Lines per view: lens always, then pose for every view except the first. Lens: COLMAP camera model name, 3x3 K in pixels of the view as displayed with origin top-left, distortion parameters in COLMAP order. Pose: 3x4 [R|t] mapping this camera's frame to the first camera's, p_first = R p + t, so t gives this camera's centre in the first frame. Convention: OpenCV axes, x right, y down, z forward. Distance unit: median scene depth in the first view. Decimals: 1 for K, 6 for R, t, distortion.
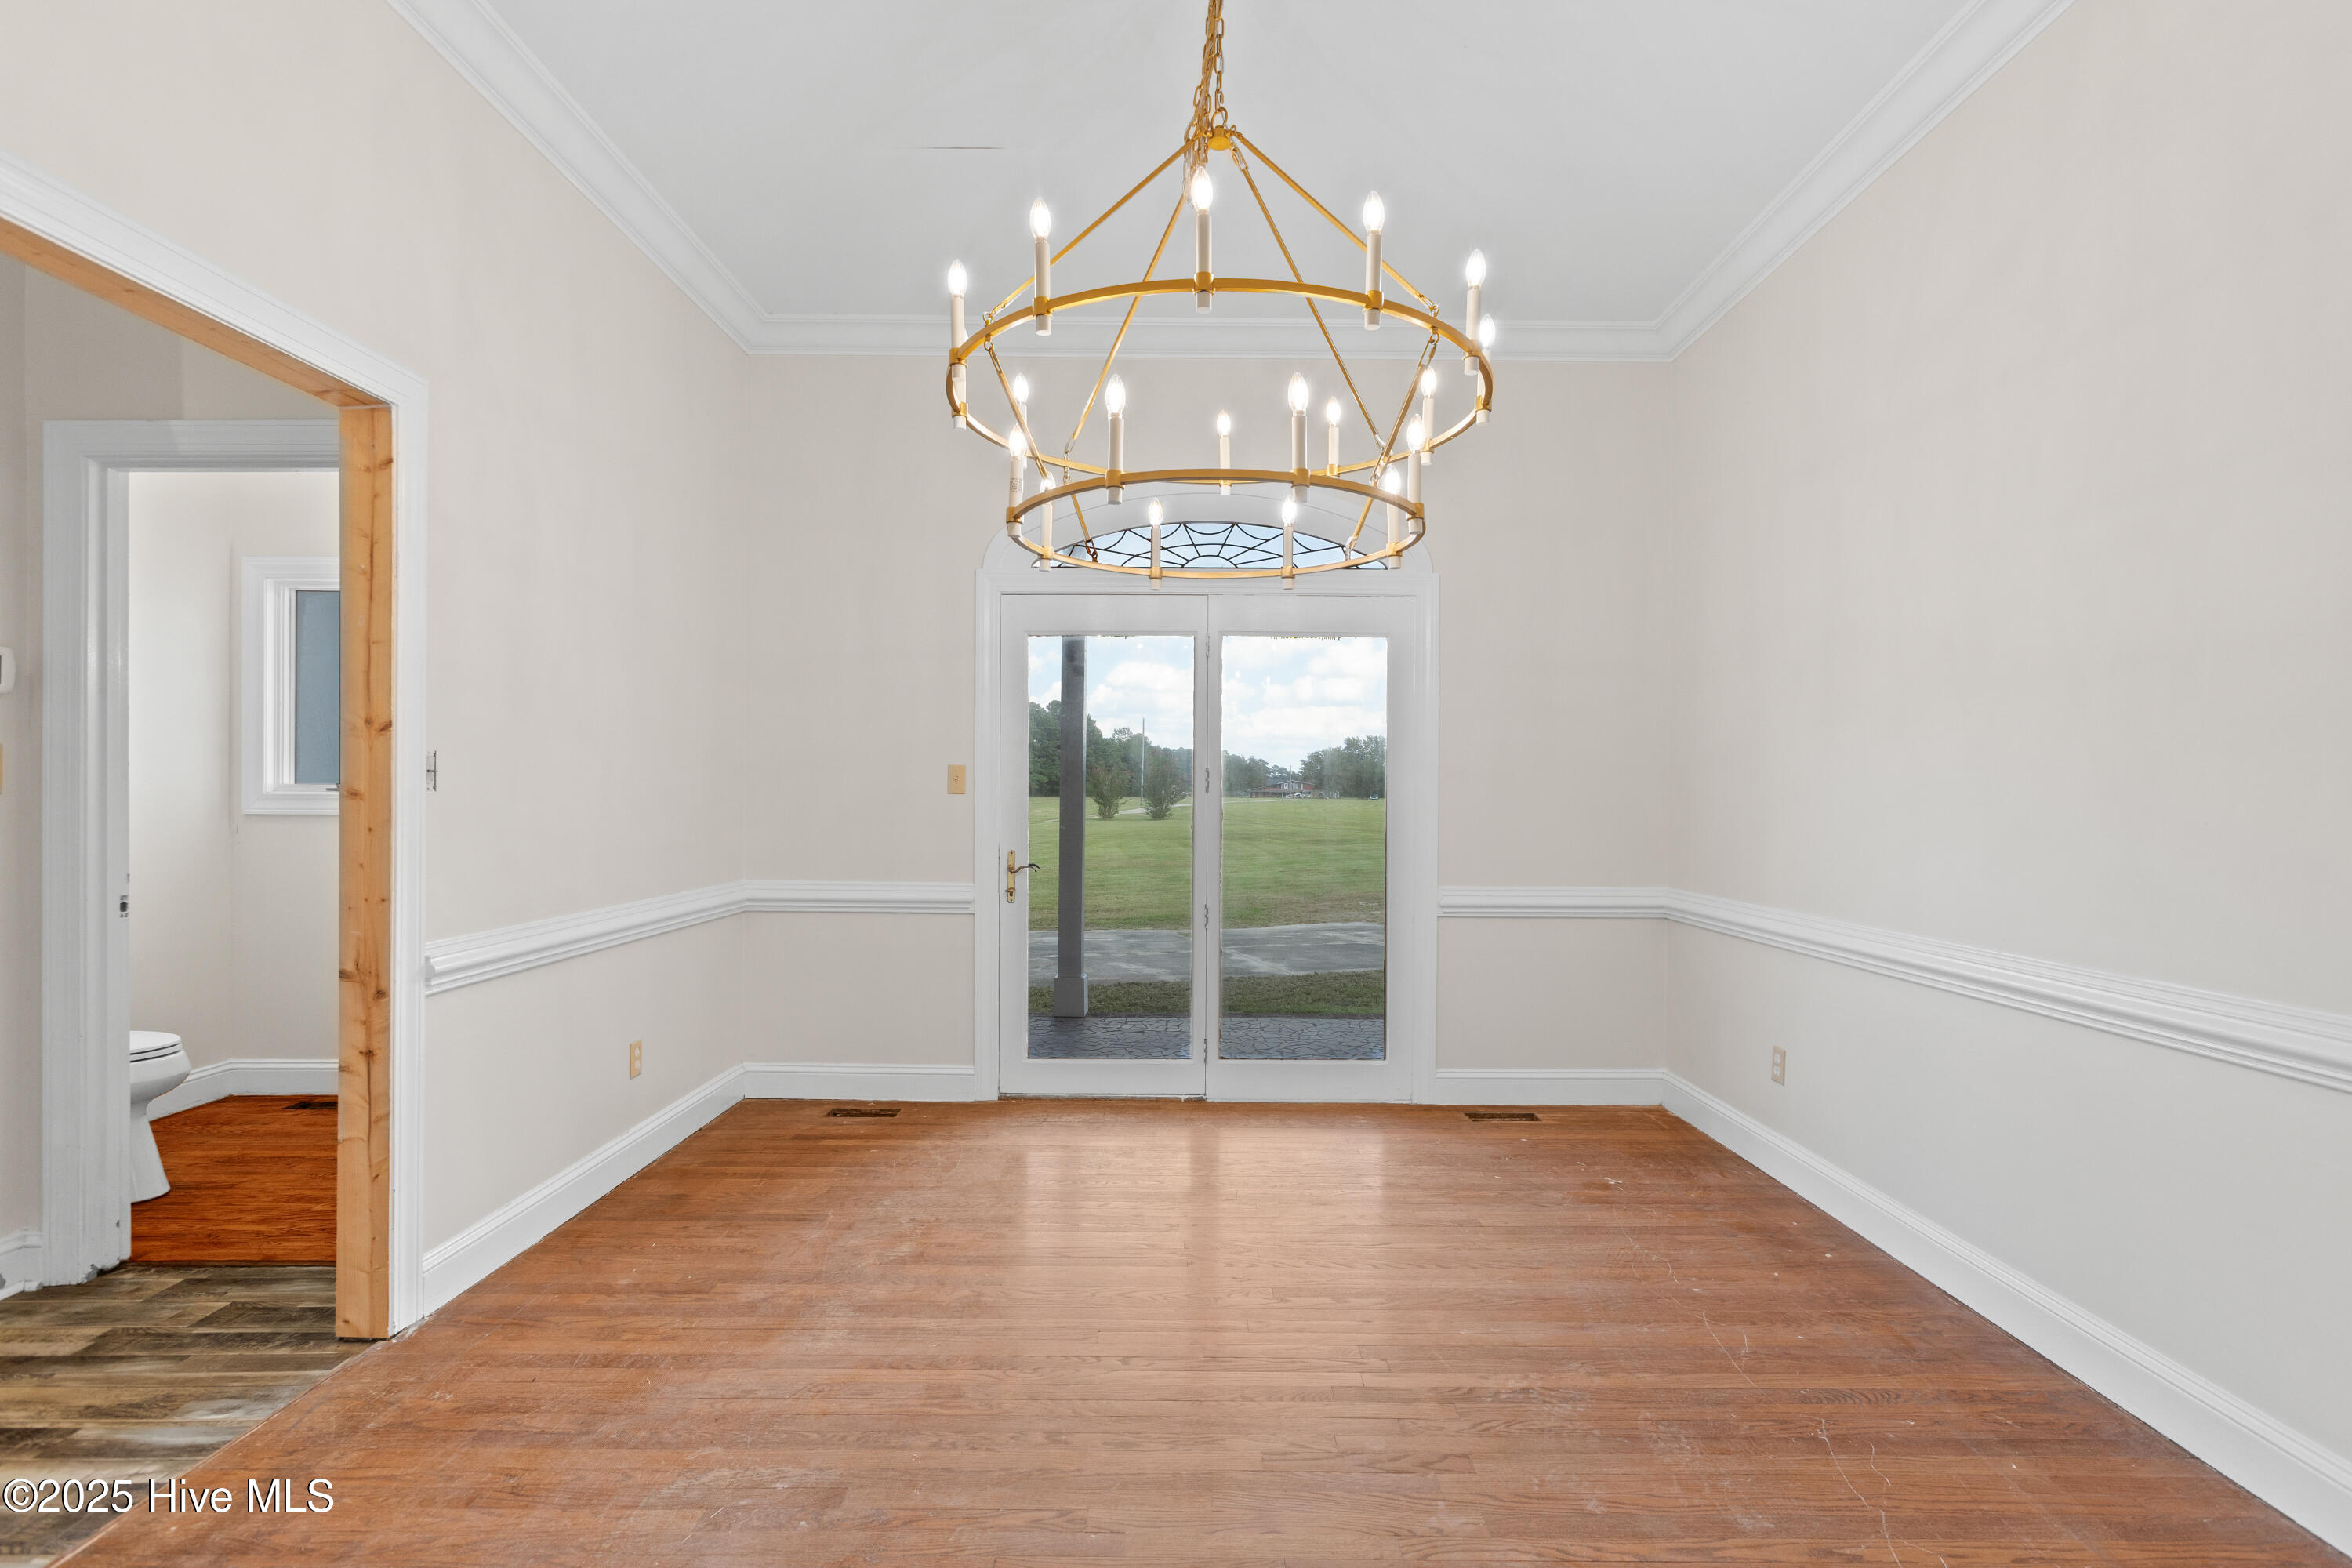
lens RADIAL K [[1163.7, 0, 1178.5], [0, 1163.7, 794.4], [0, 0, 1]] dist [0.002970, 0.000381]
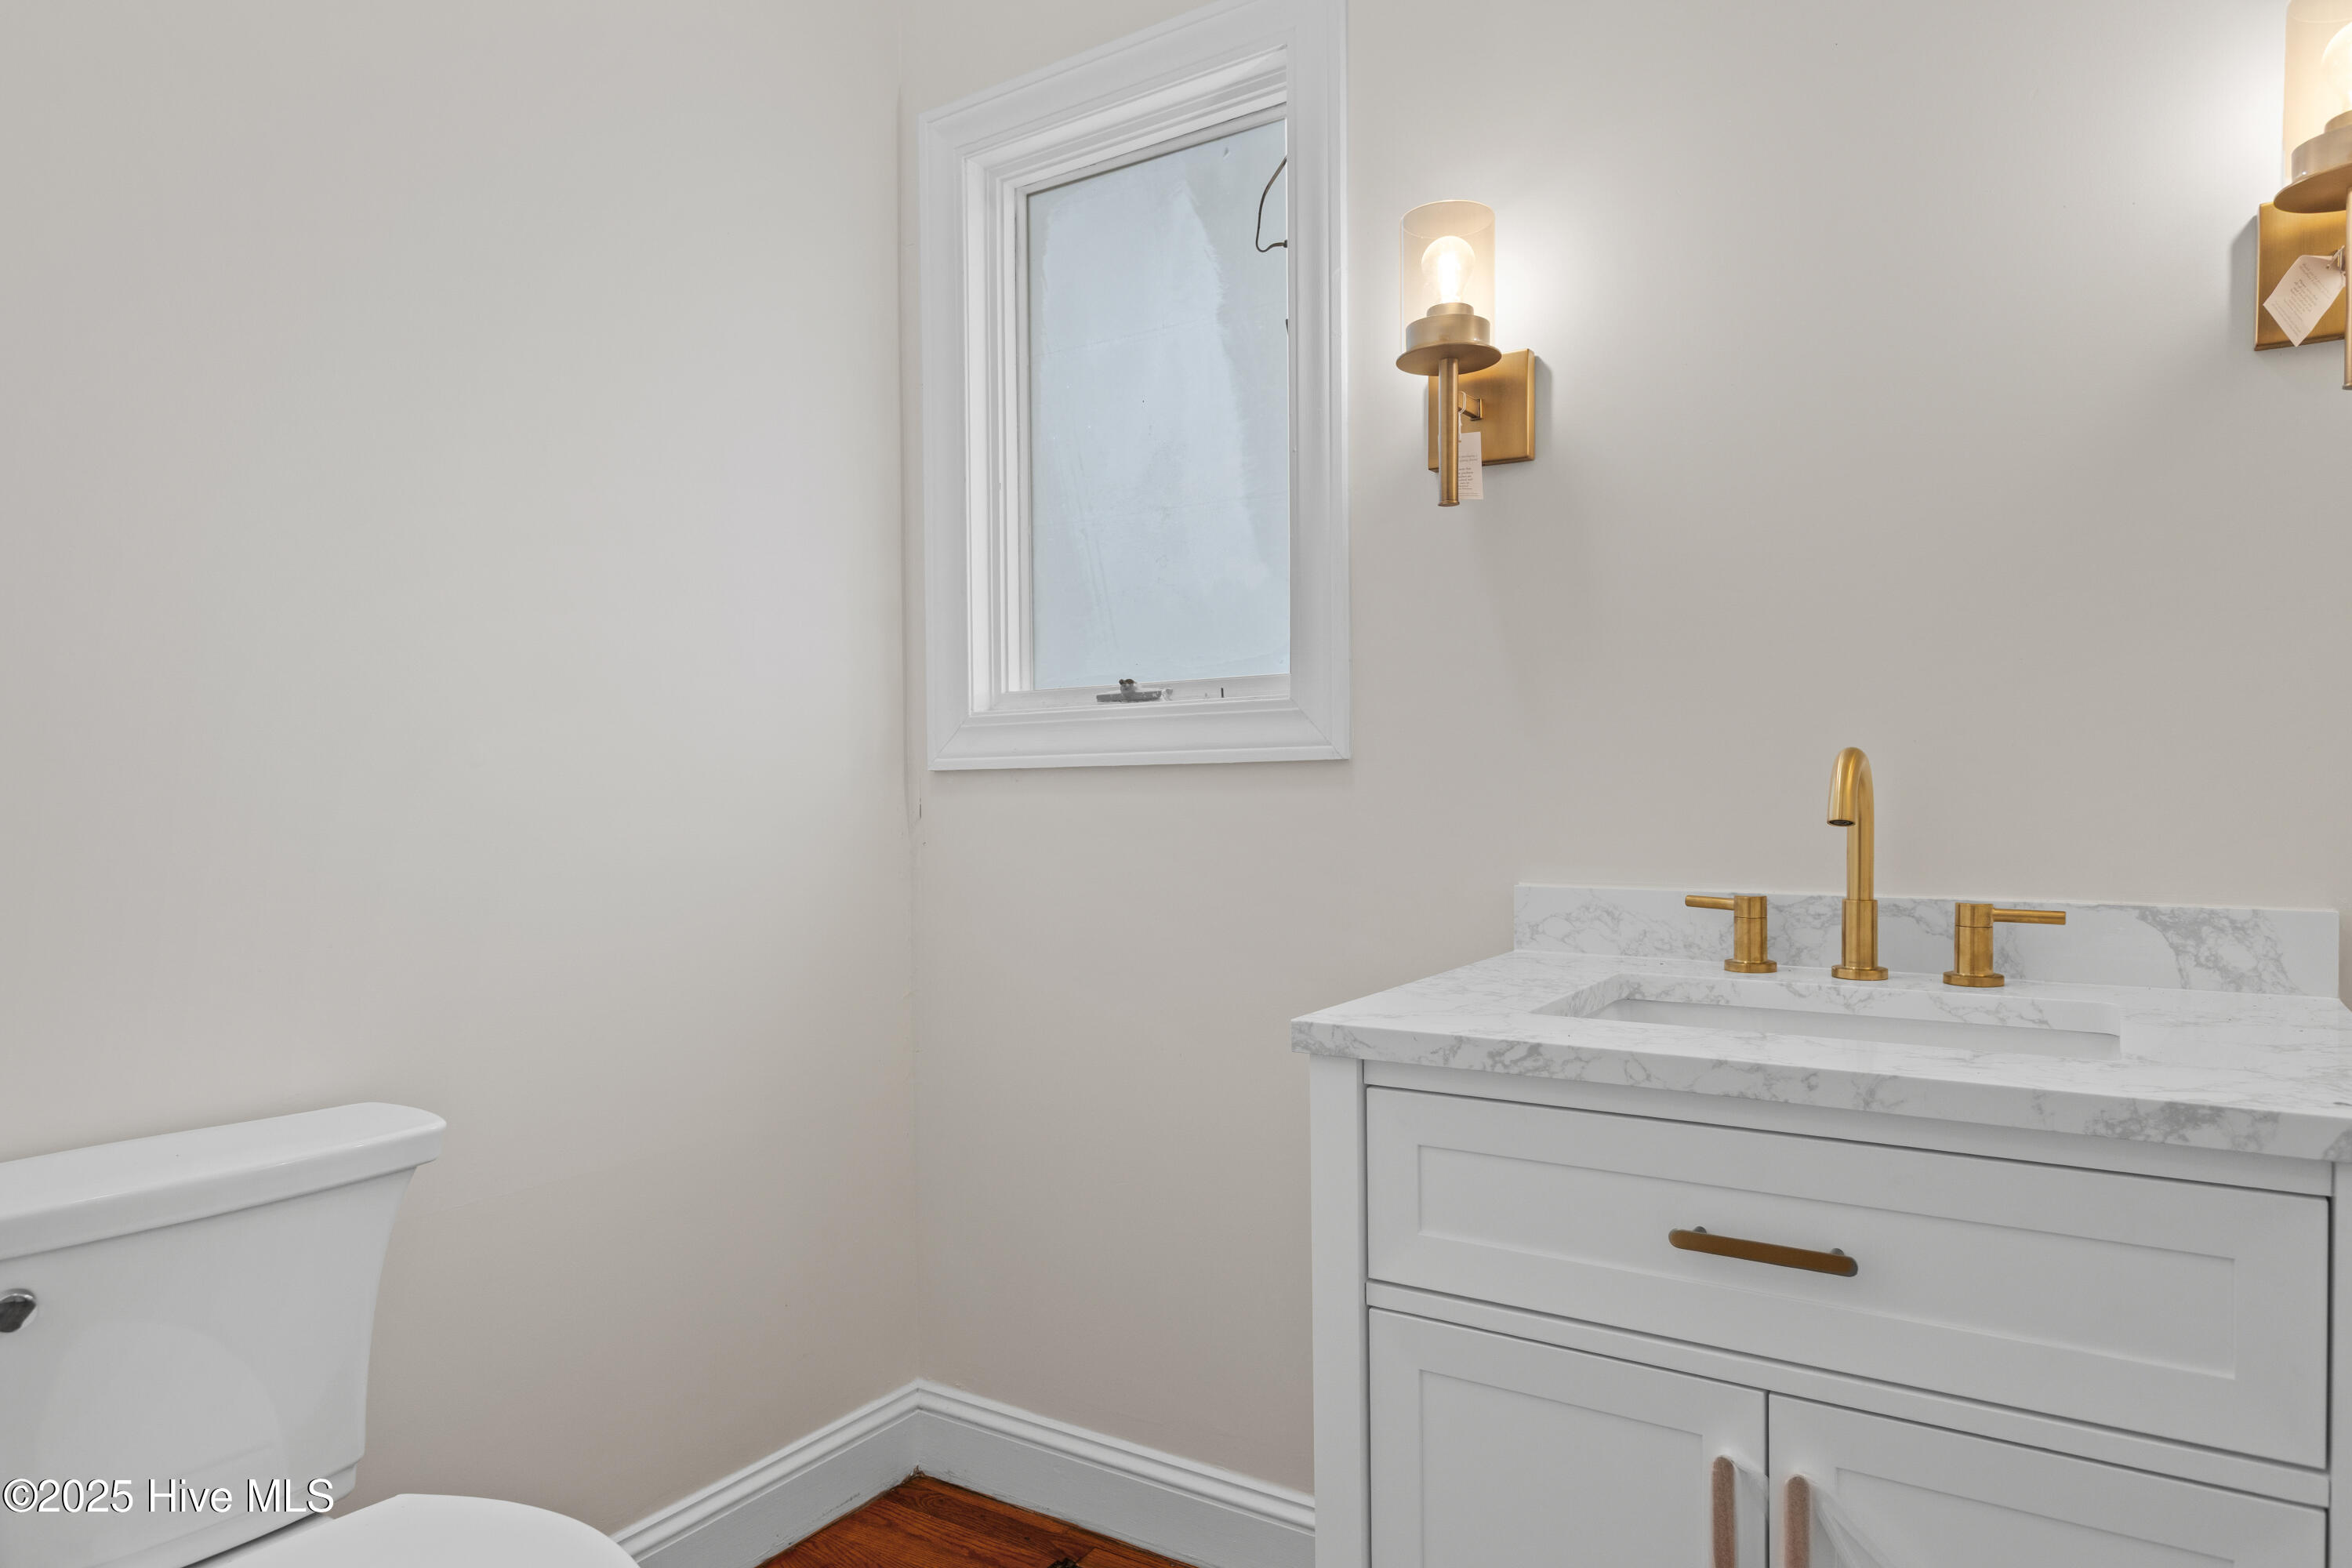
lens RADIAL K [[1450.6, 0, 1173.0], [0, 1450.6, 784.7], [0, 0, 1]] dist [-0.000440, -0.000056]
pose [[0.862038, -0.005782, -0.506811, -0.381997], [0.013008, 0.999858, 0.010718, 0.013578], [0.506677, -0.015832, 0.861990, 0.490151]]
